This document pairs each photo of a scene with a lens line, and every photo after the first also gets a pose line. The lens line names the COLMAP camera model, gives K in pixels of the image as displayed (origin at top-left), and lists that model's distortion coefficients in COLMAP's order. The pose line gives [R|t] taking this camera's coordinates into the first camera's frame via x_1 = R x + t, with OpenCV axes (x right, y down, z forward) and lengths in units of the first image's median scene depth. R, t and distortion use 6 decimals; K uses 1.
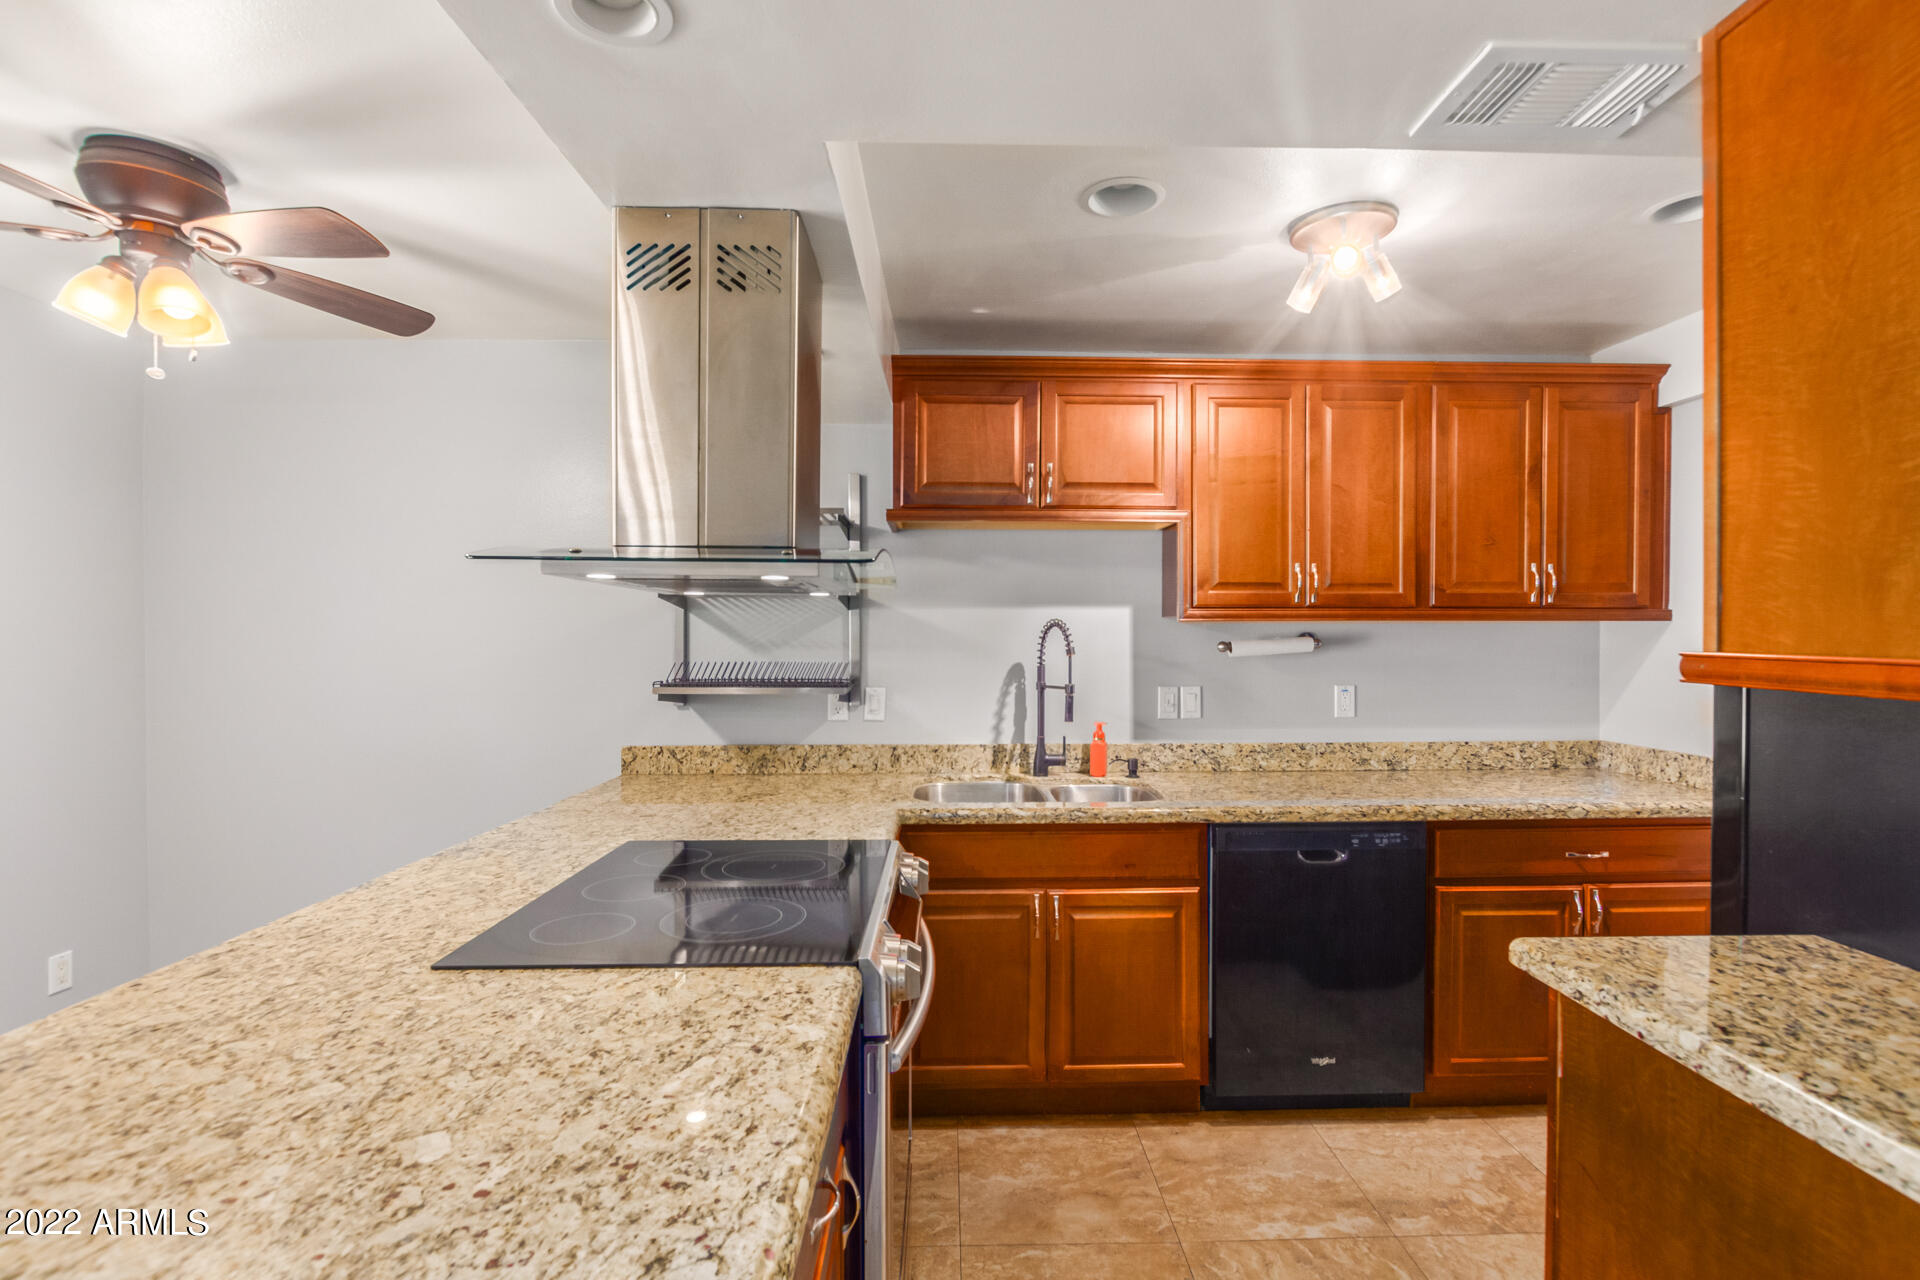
lens RADIAL K [[893.3, 0, 965.3], [0, 893.3, 640.3], [0, 0, 1]] dist [-0.010440, 0.000360]
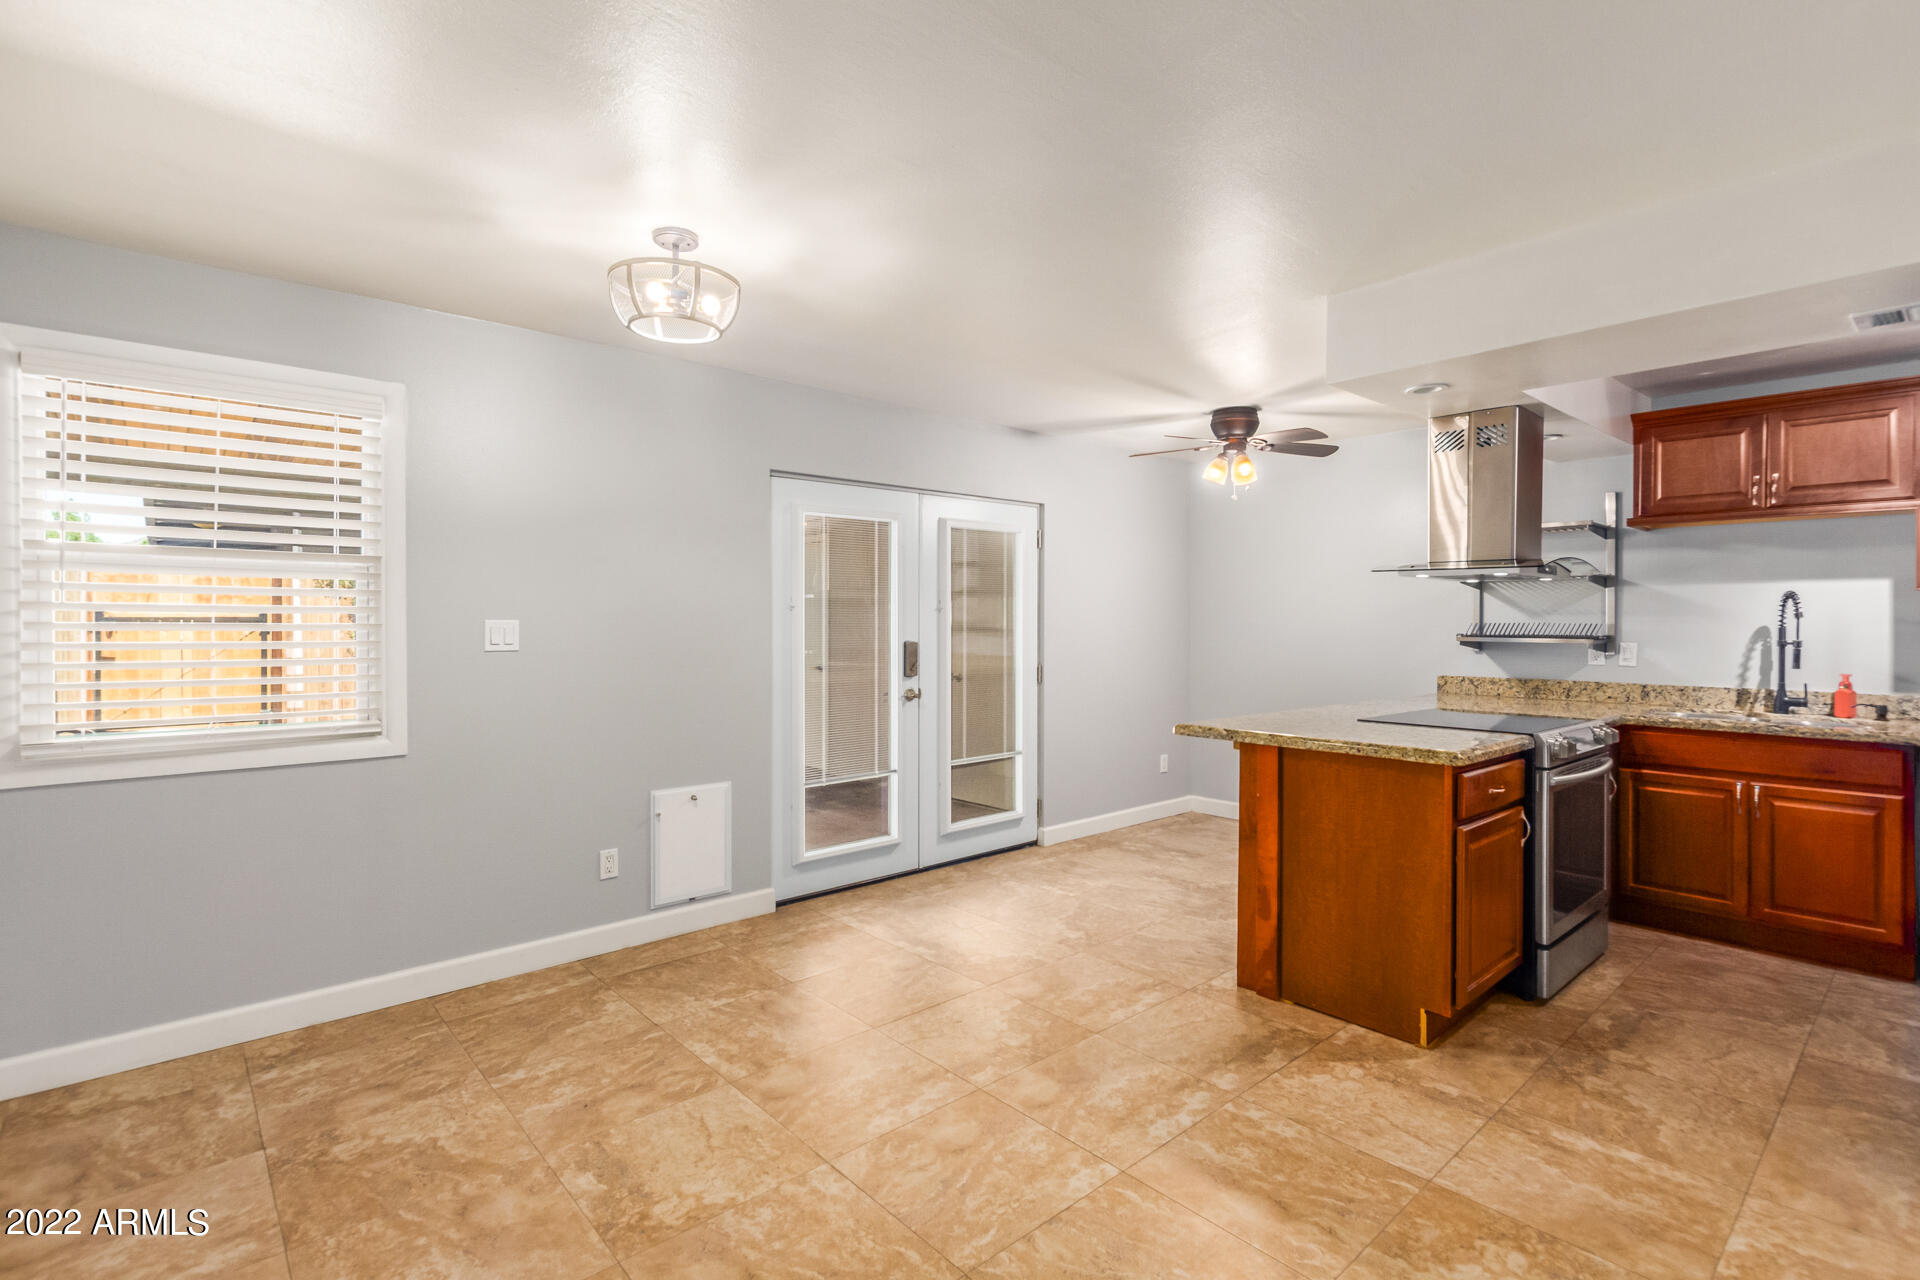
lens RADIAL K [[883.4, 0, 975.4], [0, 883.4, 622.3], [0, 0, 1]] dist [0.011920, -0.007738]
pose [[0.650727, 0.004612, -0.759298, 0.310853], [-0.007441, 0.999972, -0.000304, 0.031361], [0.759276, 0.005848, 0.650743, -0.735678]]
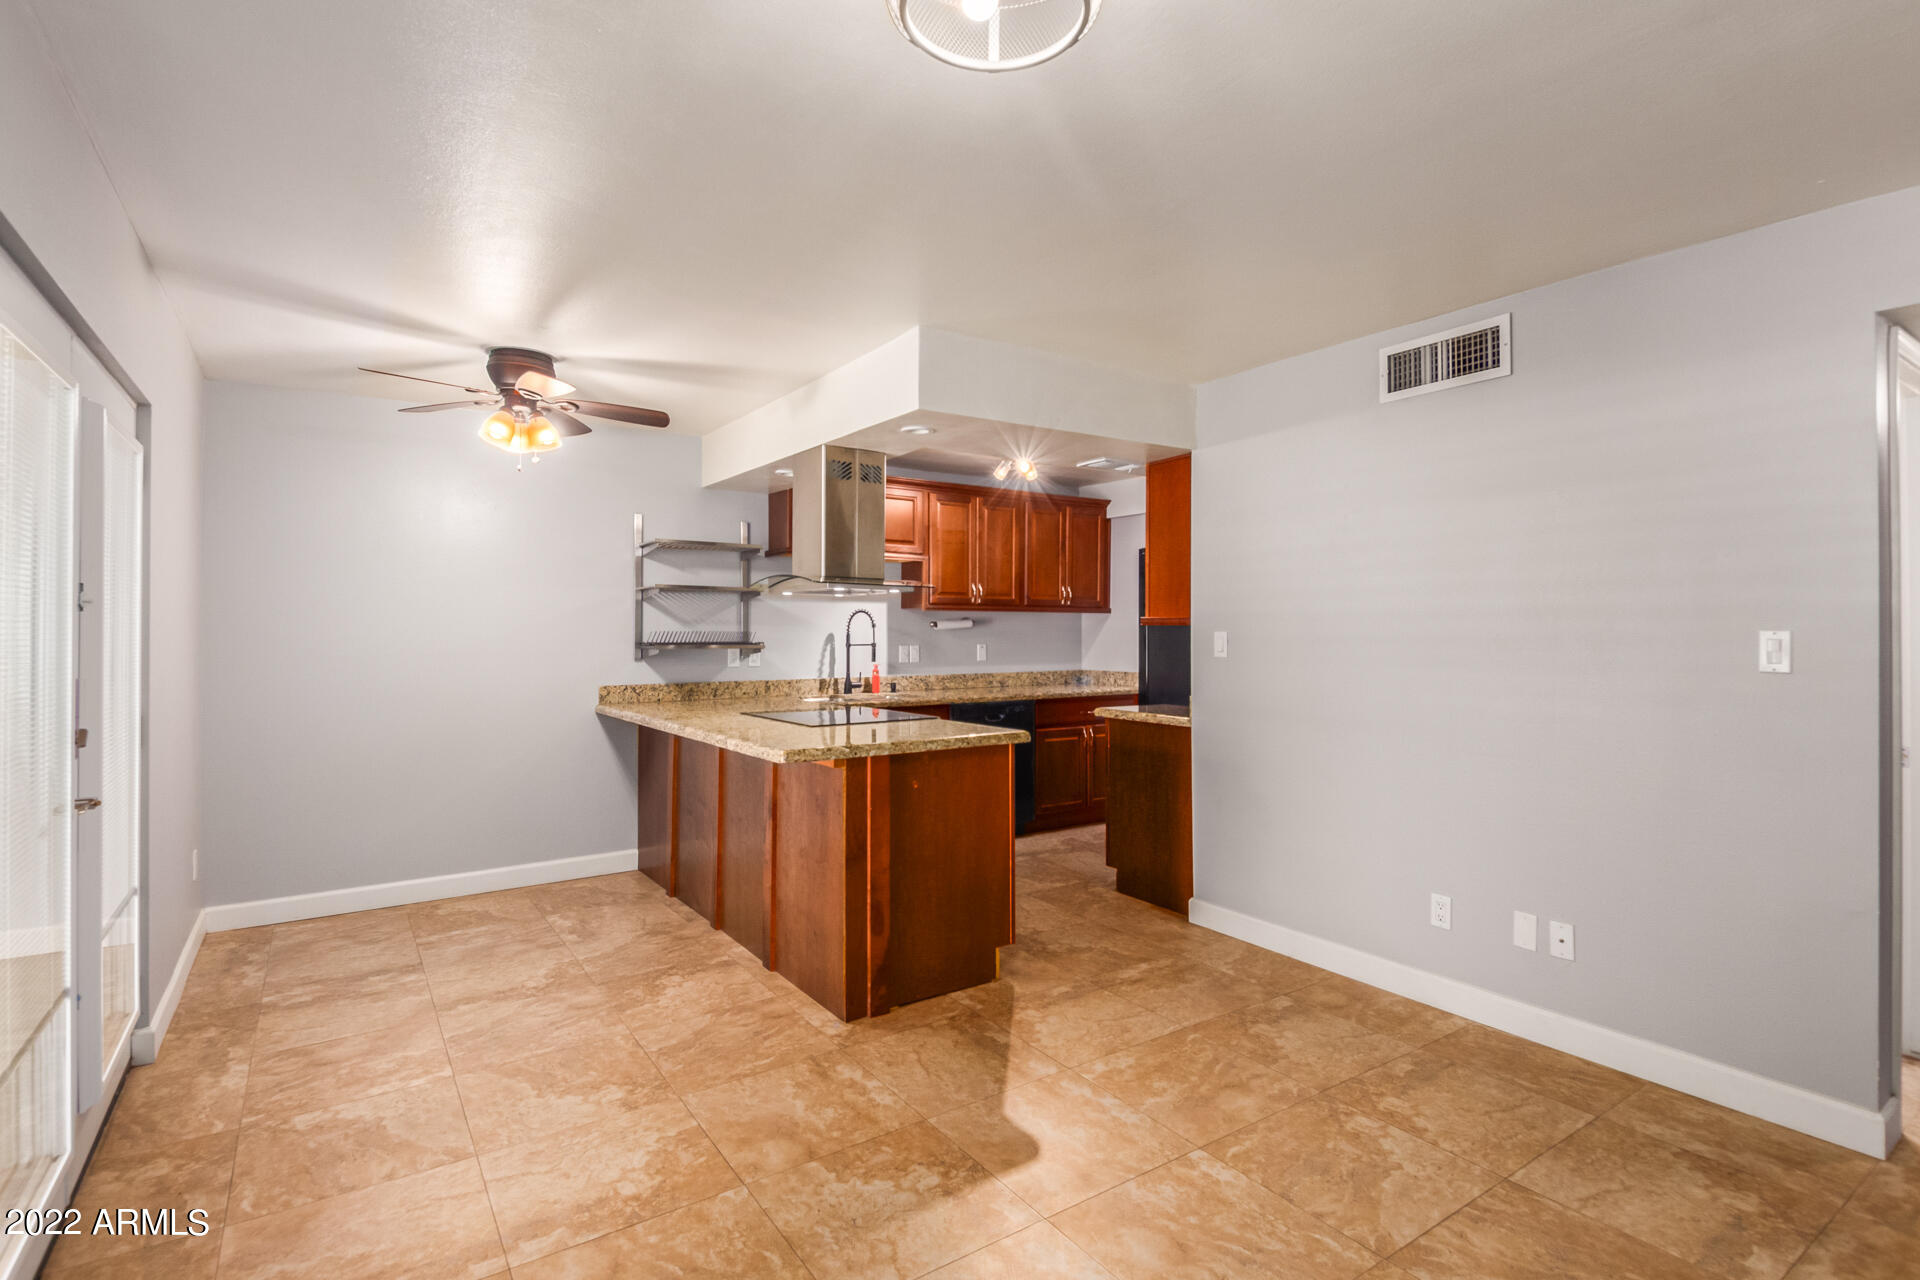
lens RADIAL K [[915.9, 0, 951.6], [0, 915.9, 609.6], [0, 0, 1]] dist [0.003645, -0.013938]
pose [[0.843810, 0.014932, 0.536434, -0.779707], [0.001825, 0.999527, -0.030693, 0.038012], [-0.536639, 0.026878, 0.843384, -0.734224]]
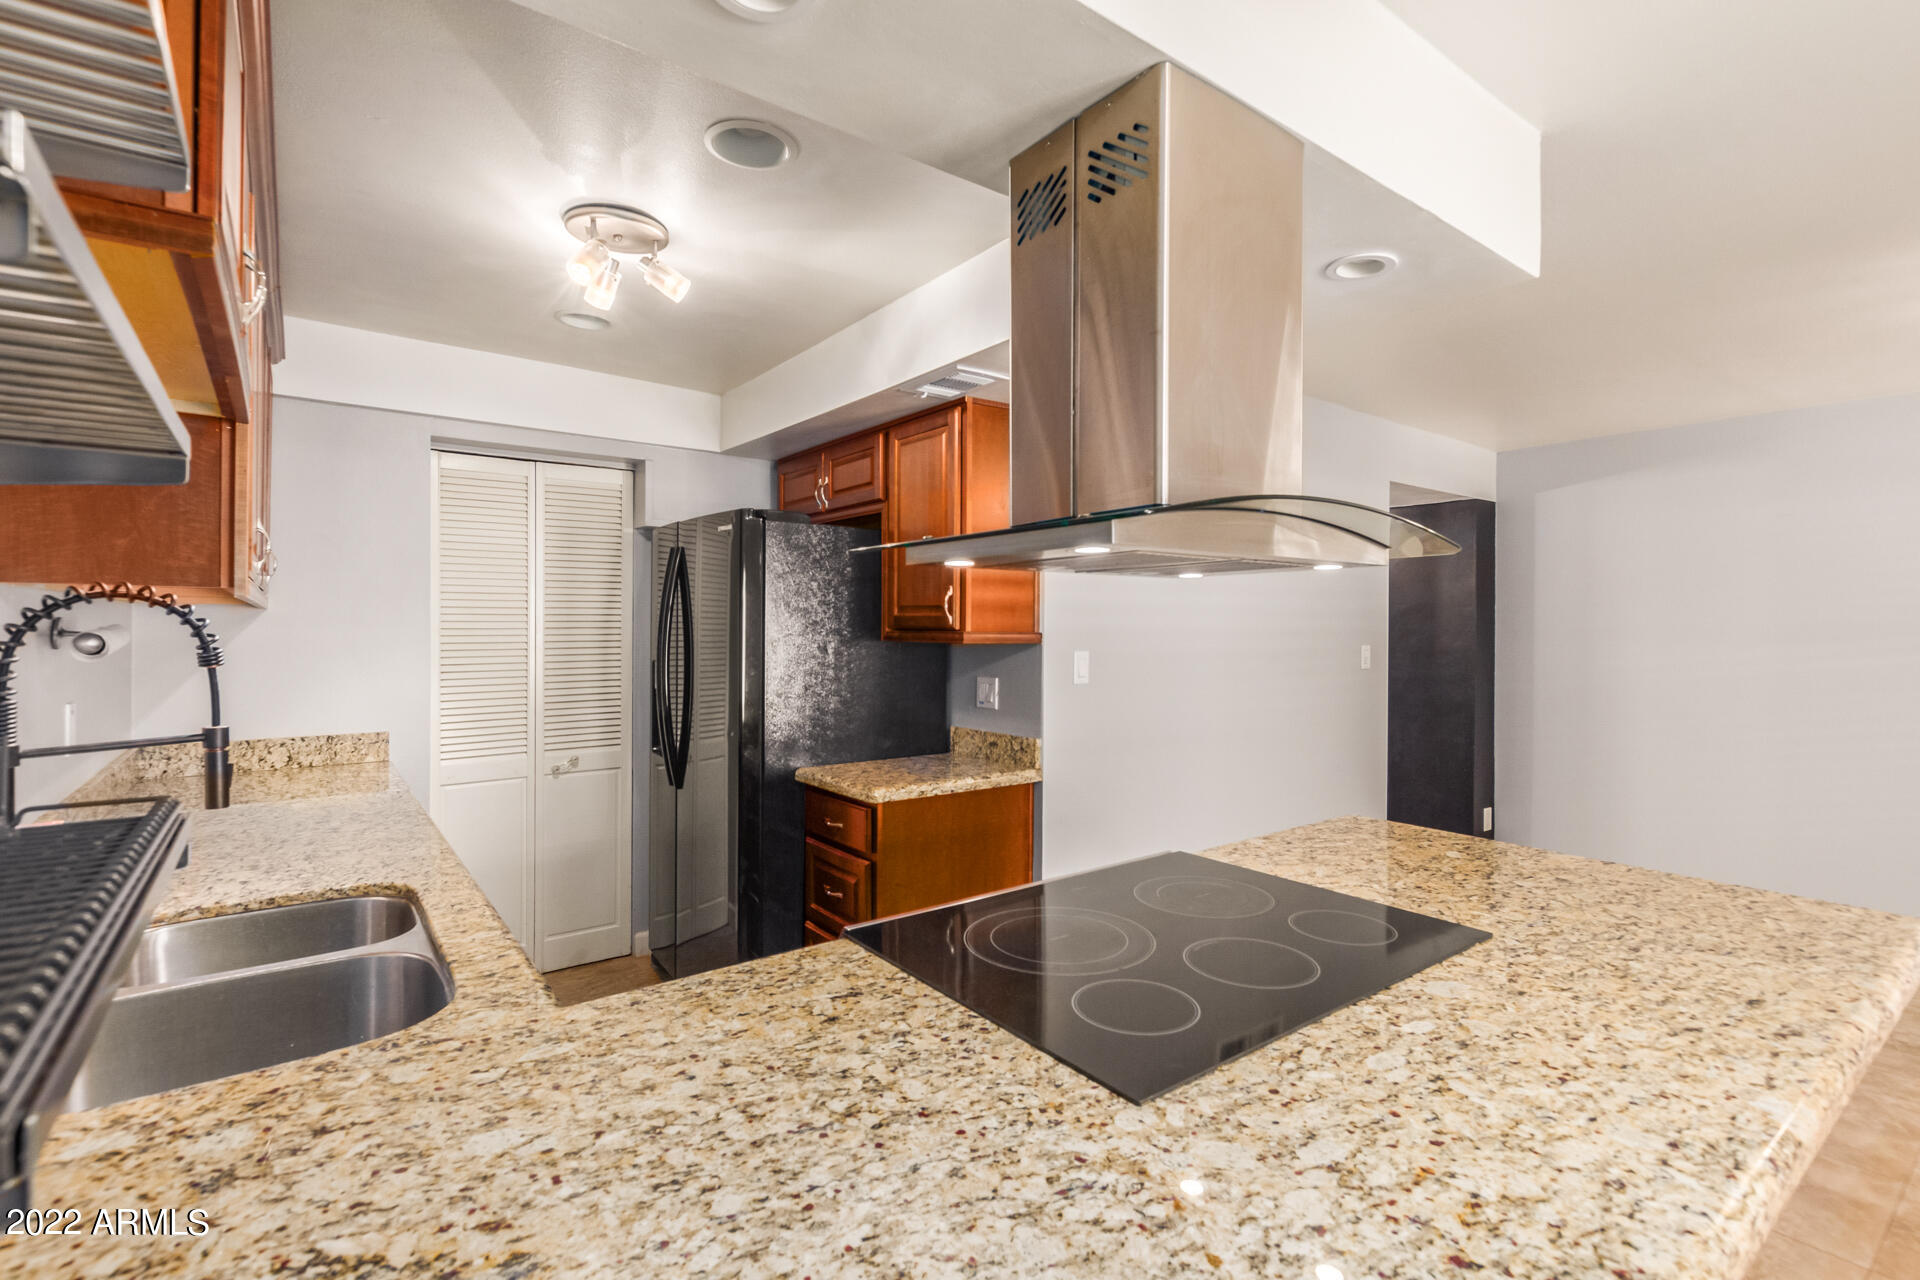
lens RADIAL K [[883.4, 0, 978.0], [0, 883.4, 633.2], [0, 0, 1]] dist [0.011920, -0.007738]
pose [[-0.589373, -0.006059, 0.807838, -0.478032], [0.000843, 0.999967, 0.008115, -0.001743], [-0.807860, 0.005464, -0.589349, 0.927251]]
